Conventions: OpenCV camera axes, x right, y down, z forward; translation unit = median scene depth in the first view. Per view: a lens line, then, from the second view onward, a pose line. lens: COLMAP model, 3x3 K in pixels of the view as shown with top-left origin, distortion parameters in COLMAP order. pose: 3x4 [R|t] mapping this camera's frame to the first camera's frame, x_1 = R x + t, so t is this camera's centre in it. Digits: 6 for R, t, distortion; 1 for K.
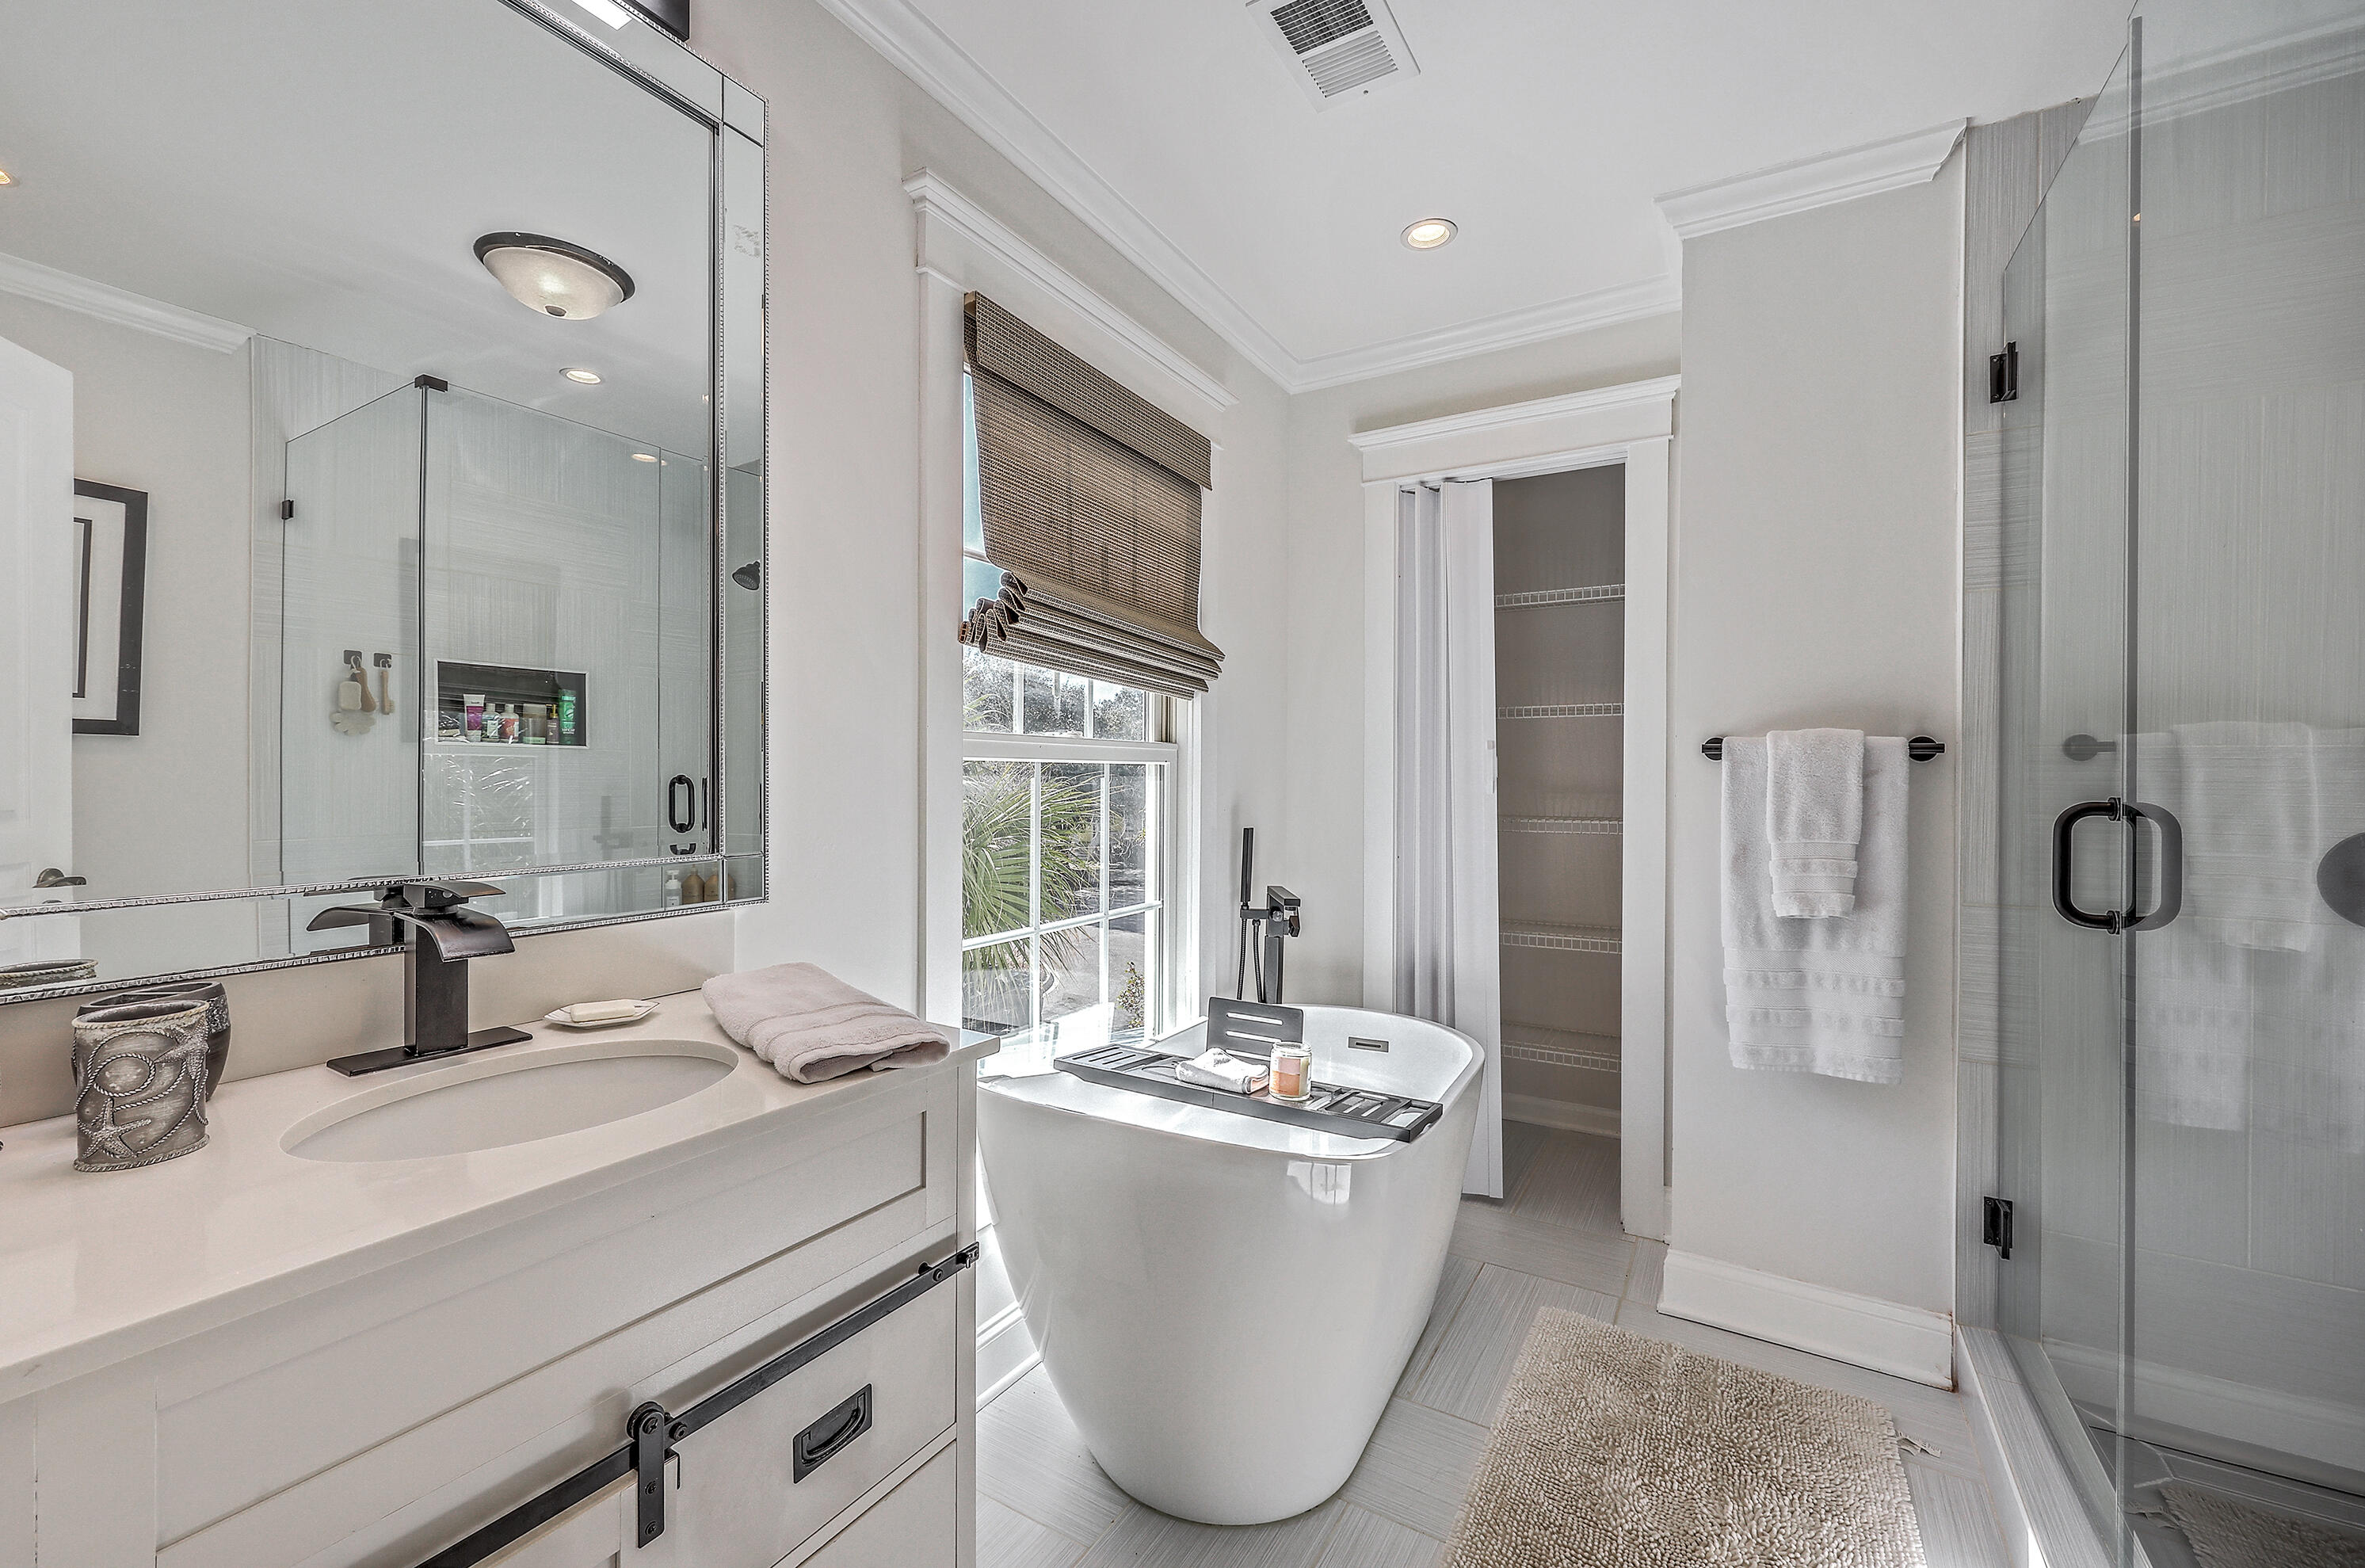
lens RADIAL K [[964.9, 0, 1182.5], [0, 964.9, 784.0], [0, 0, 1]] dist [0.000845, -0.000260]
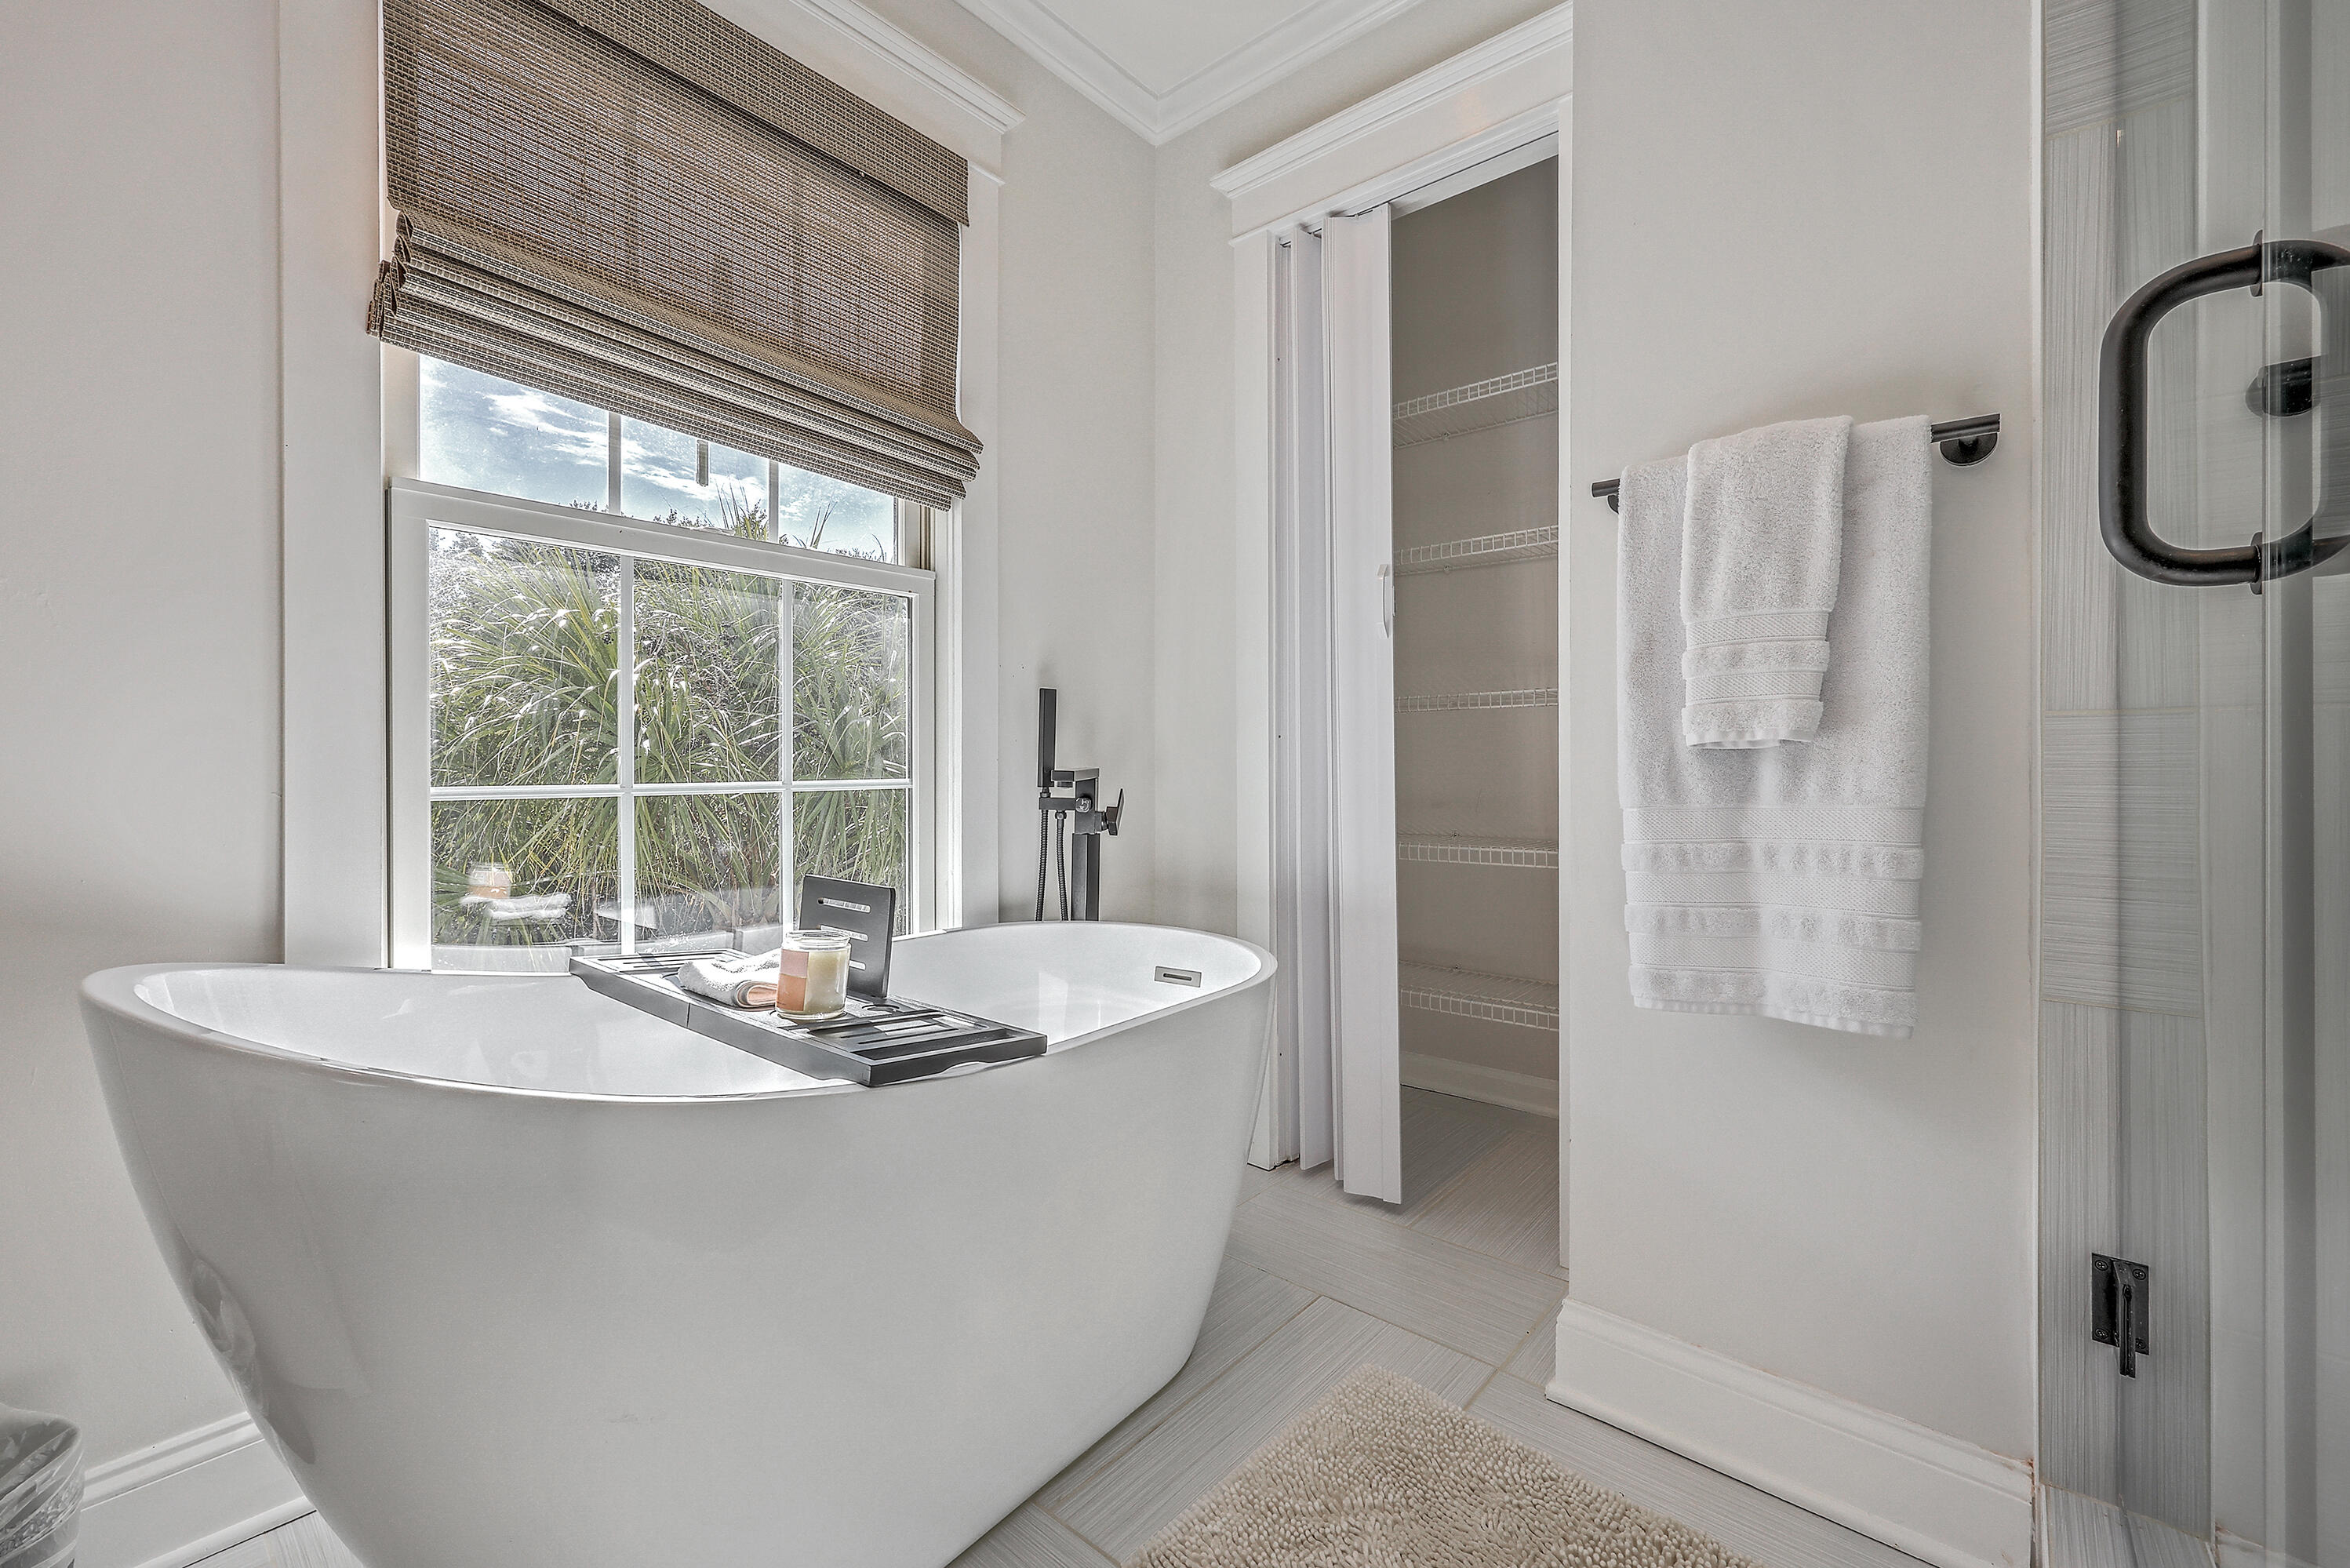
lens RADIAL K [[961.5, 0, 1206.9], [0, 961.5, 768.4], [0, 0, 1]] dist [0.000375, 0.000692]
pose [[0.987689, -0.006401, -0.156299, 0.406921], [0.005953, 0.999977, -0.003333, 0.147591], [0.156317, 0.002362, 0.987704, 0.371554]]
